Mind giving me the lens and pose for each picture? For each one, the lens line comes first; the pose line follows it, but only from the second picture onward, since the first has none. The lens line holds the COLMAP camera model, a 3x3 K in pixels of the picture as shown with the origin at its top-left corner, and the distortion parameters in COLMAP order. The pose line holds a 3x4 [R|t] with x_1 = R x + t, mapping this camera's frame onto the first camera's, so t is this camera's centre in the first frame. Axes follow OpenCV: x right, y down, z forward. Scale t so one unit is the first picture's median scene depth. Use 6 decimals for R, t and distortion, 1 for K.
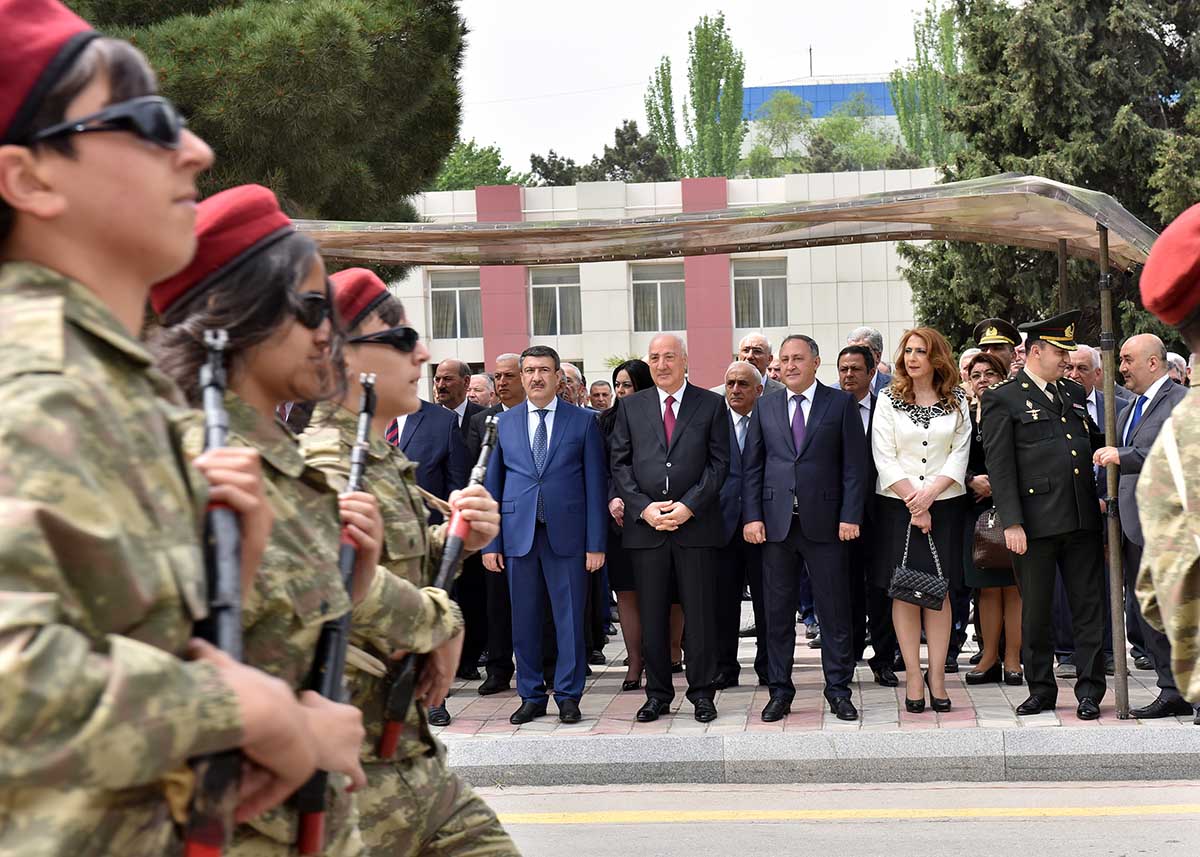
lens RADIAL K [[2470.4, 0, 631.8], [0, 2470.4, 430.5], [0, 0, 1]] dist [0.097608, 0.037854]
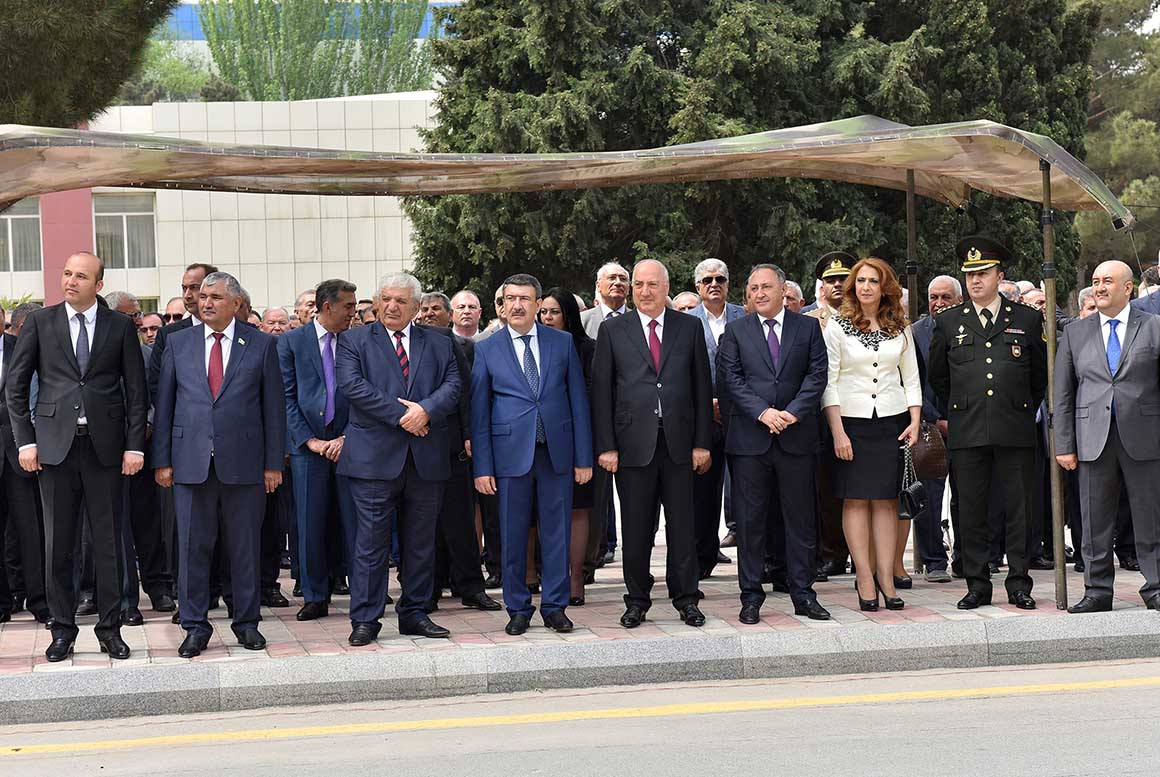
lens RADIAL K [[2686.9, 0, 618.4], [0, 2686.9, 429.1], [0, 0, 1]] dist [0.097198, 0.284656]
pose [[0.959084, -0.011533, 0.282887, -0.116335], [0.006937, 0.999827, 0.017242, 0.004443], [-0.283037, -0.014574, 0.958998, -0.036016]]
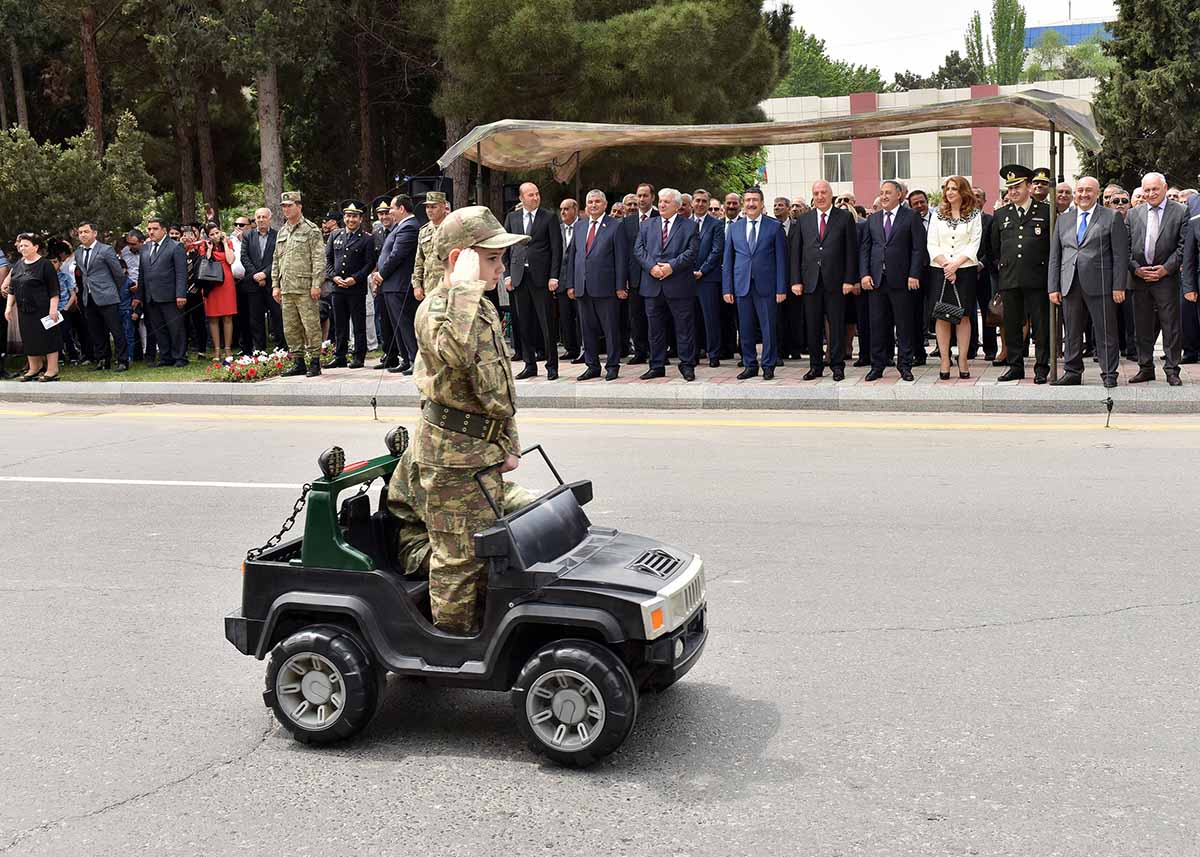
lens RADIAL K [[1400.3, 0, 620.3], [0, 1400.3, 422.3], [0, 0, 1]] dist [-0.003672, 0.007259]
pose [[0.970659, 0.029798, -0.238609, 0.045778], [0.002022, 0.991246, 0.132016, 0.001137], [0.240454, -0.128625, 0.962101, -0.041761]]
